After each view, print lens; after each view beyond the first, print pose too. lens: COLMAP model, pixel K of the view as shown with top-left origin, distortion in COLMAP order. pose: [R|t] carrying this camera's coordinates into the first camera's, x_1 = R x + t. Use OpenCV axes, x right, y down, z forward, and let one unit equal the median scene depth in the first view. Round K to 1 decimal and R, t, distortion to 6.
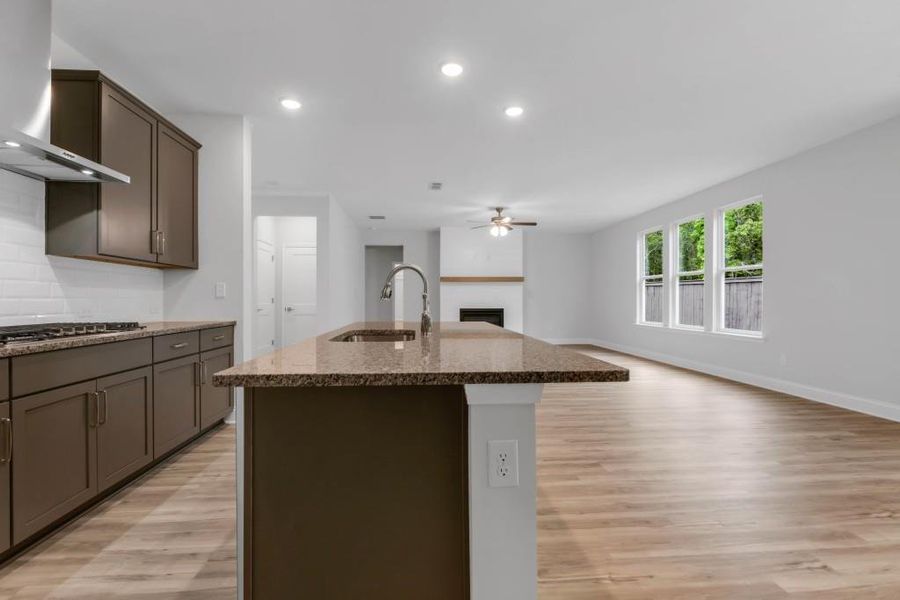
lens RADIAL K [[424.2, 0, 448.9], [0, 424.2, 297.9], [0, 0, 1]] dist [-0.005194, -0.000474]
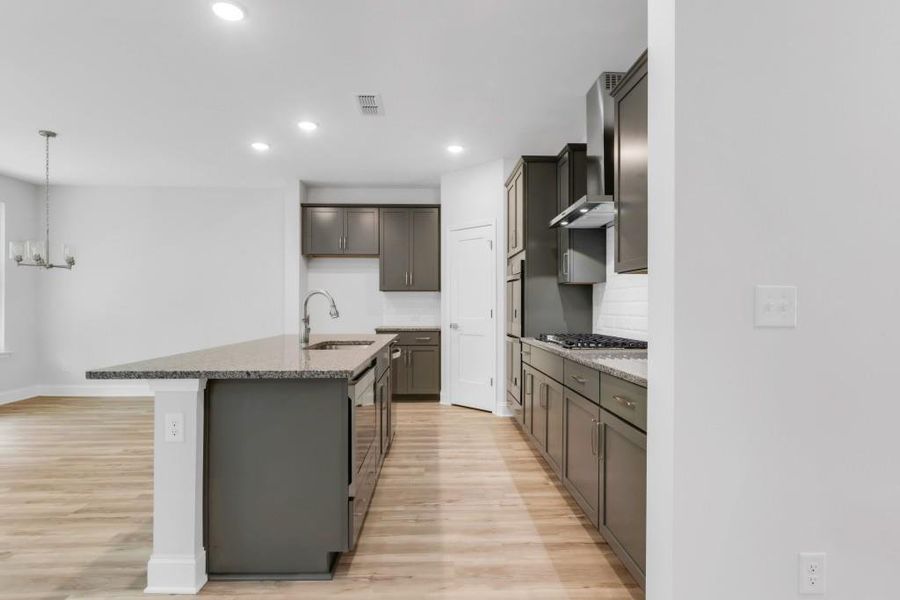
lens RADIAL K [[456.4, 0, 449.7], [0, 456.4, 306.8], [0, 0, 1]] dist [0.000728, -0.000128]
pose [[-0.999198, -0.000317, 0.040046, -0.395392], [-0.000516, 0.999987, -0.004979, -0.015982], [-0.040044, -0.004996, -0.999185, 1.707063]]
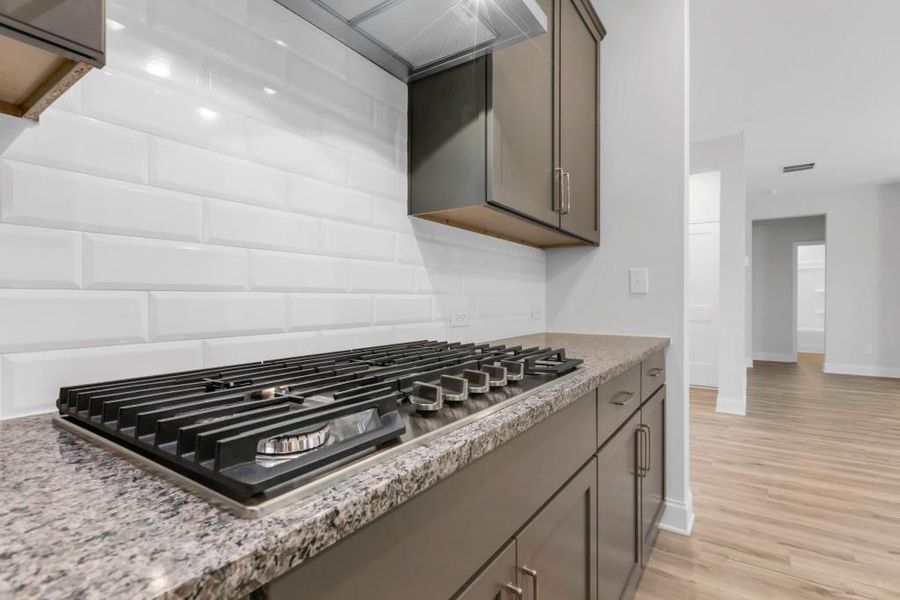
lens RADIAL K [[434.6, 0, 452.1], [0, 434.6, 302.2], [0, 0, 1]] dist [-0.001199, -0.000196]
pose [[0.782467, 0.005182, -0.622670, -0.454959], [0.000782, 0.999956, 0.009304, 0.005083], [0.622691, -0.007767, 0.782429, 0.482876]]
